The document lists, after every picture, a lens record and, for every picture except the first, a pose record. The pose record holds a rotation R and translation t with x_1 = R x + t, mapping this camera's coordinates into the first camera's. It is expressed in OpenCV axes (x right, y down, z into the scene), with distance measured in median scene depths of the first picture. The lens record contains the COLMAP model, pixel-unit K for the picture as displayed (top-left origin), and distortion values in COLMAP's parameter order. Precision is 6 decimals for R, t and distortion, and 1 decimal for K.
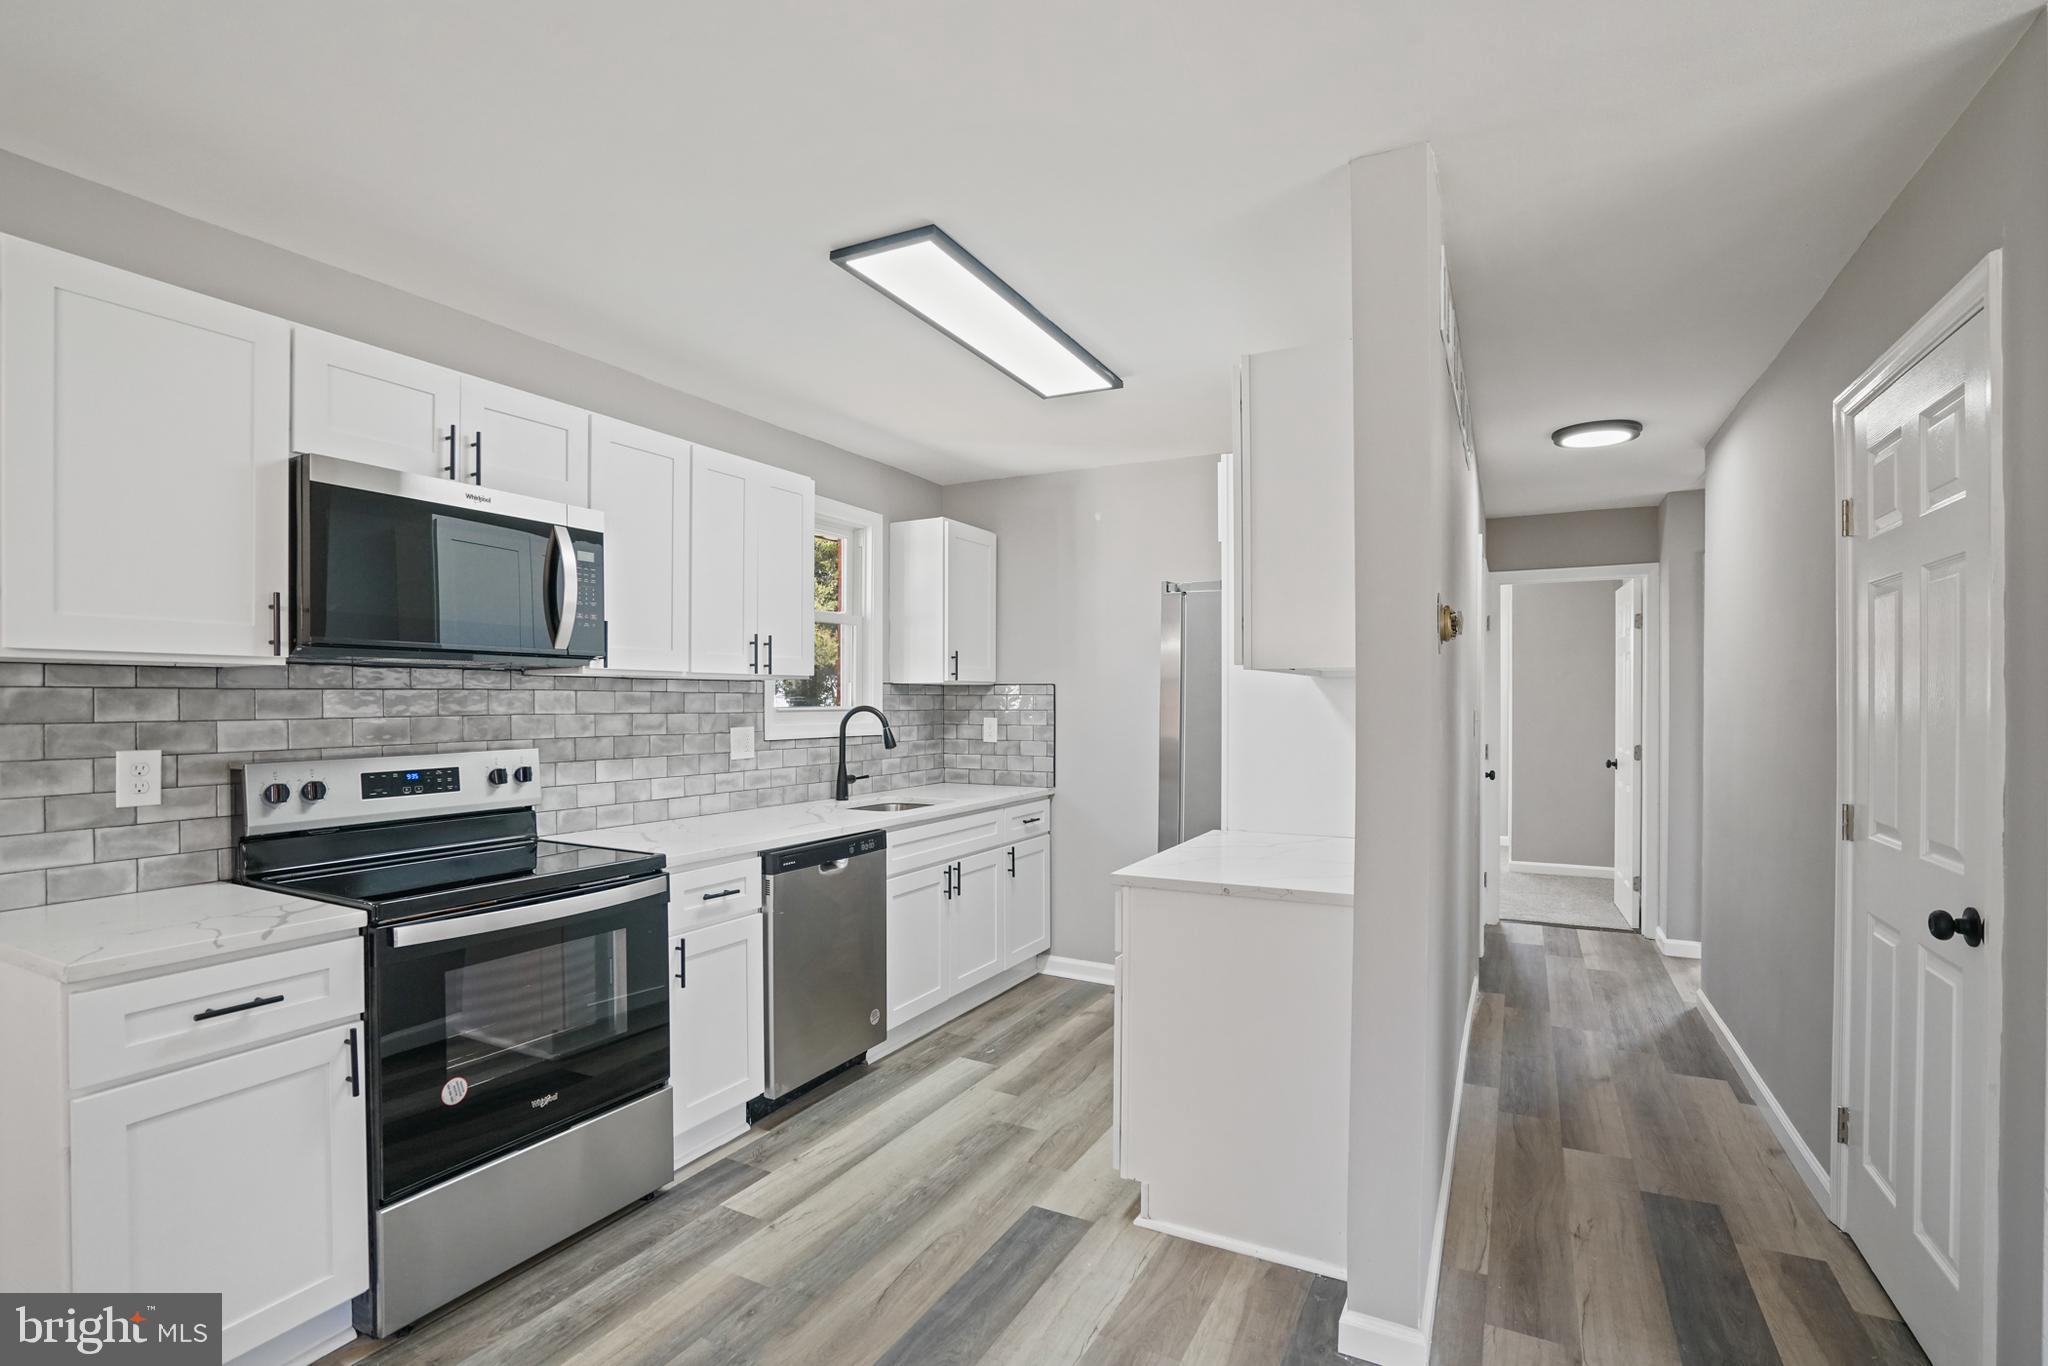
lens RADIAL K [[952.5, 0, 1014.4], [0, 952.5, 709.5], [0, 0, 1]] dist [-0.056603, 0.020451]
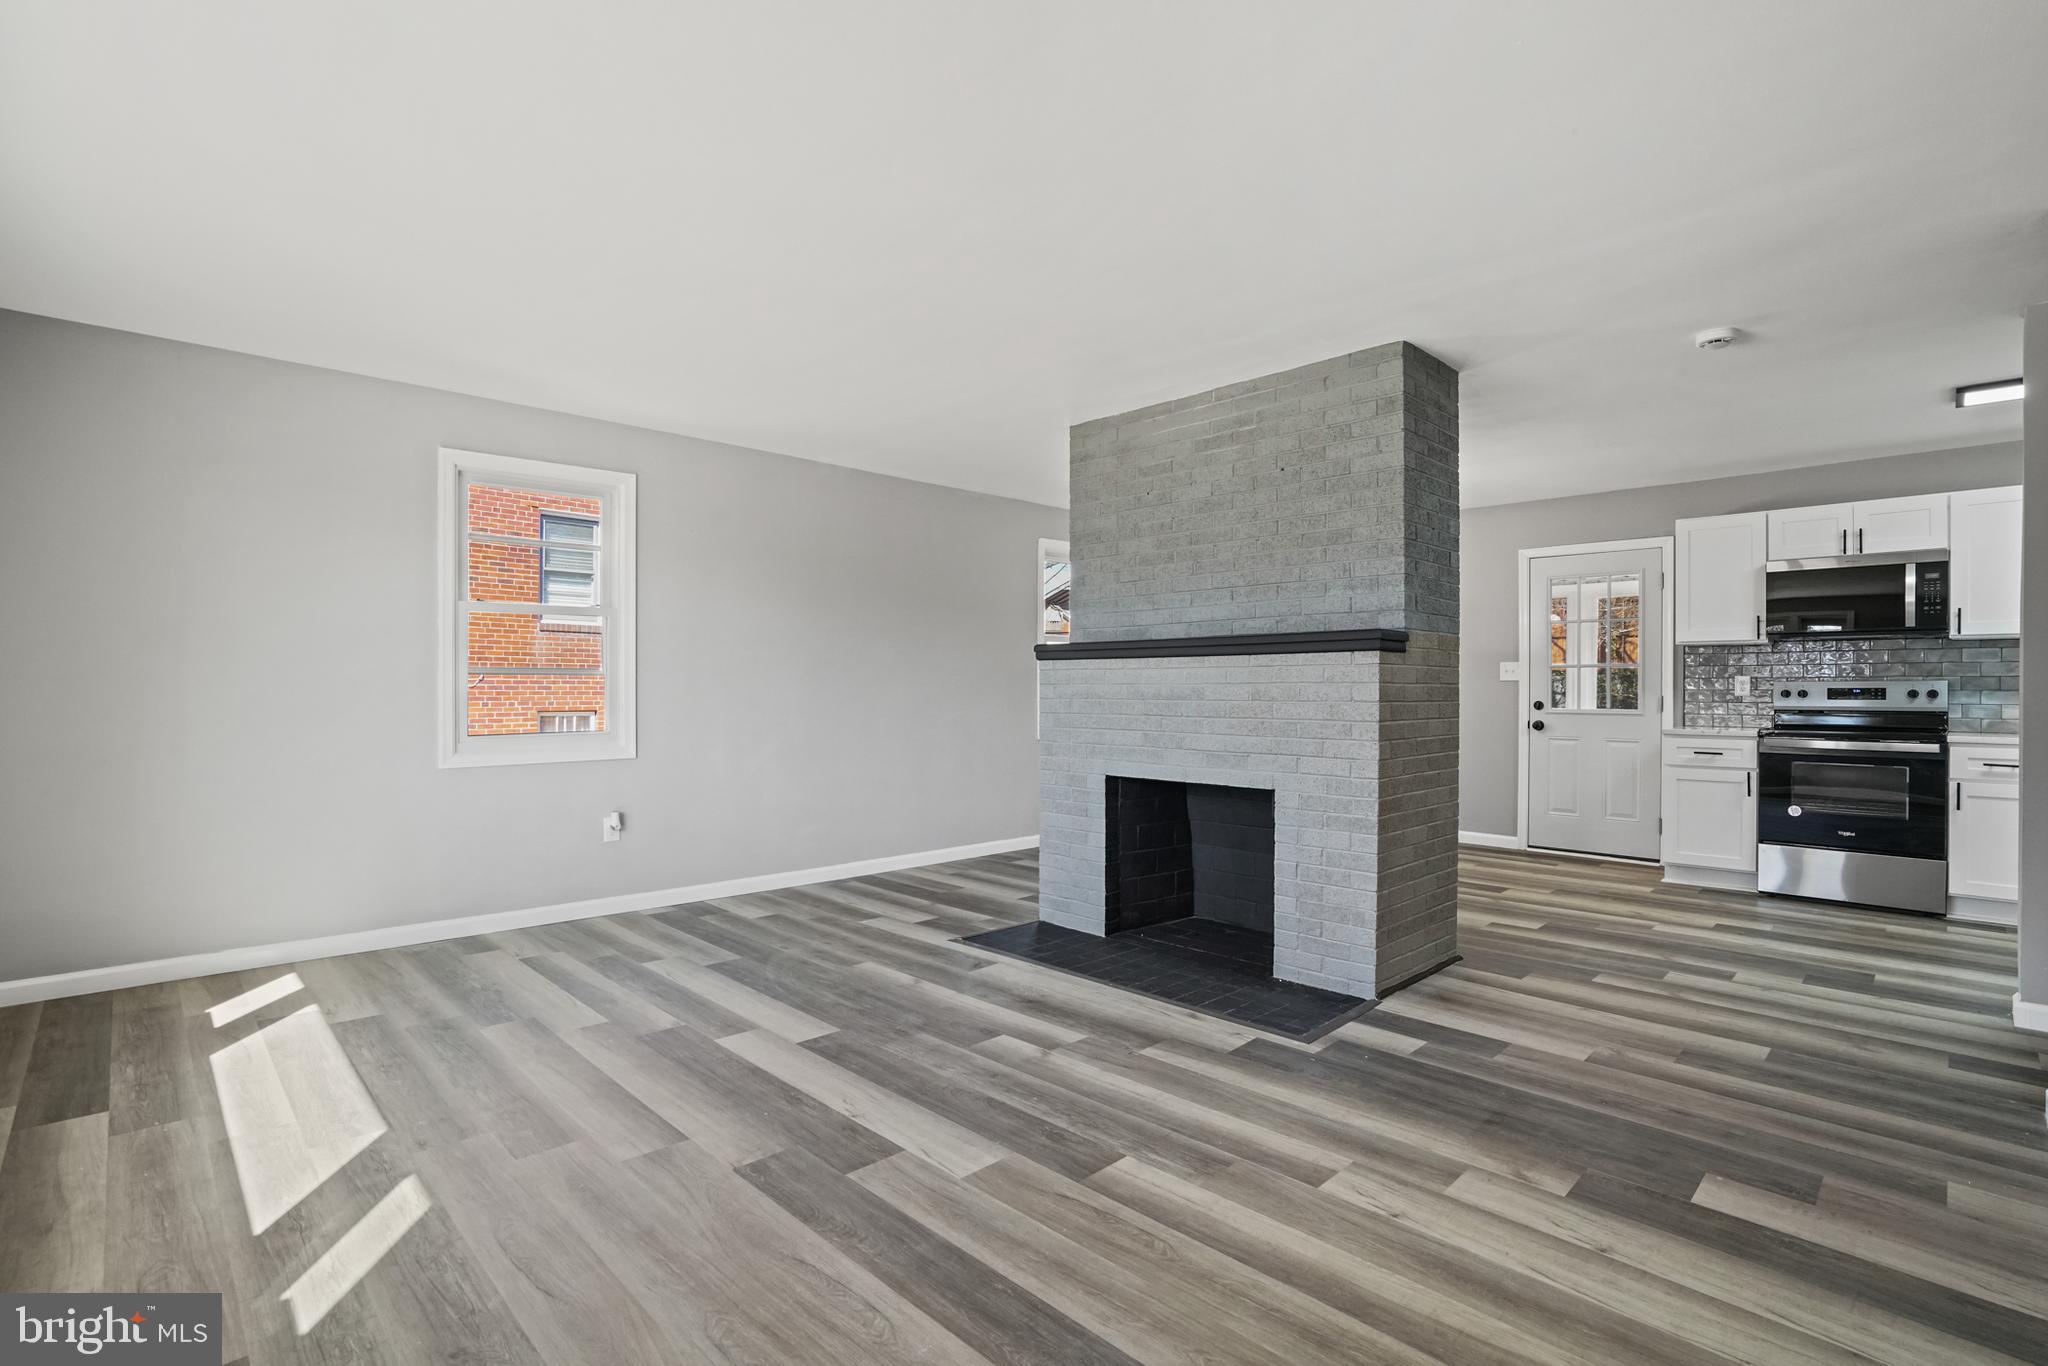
lens RADIAL K [[952.5, 0, 1023.0], [0, 952.5, 687.1], [0, 0, 1]] dist [-0.056603, 0.020451]
pose [[-0.295151, -0.001580, -0.955449, 1.590931], [-0.011364, 0.999934, 0.001857, 0.066897], [0.955383, 0.011406, -0.295150, -0.164939]]
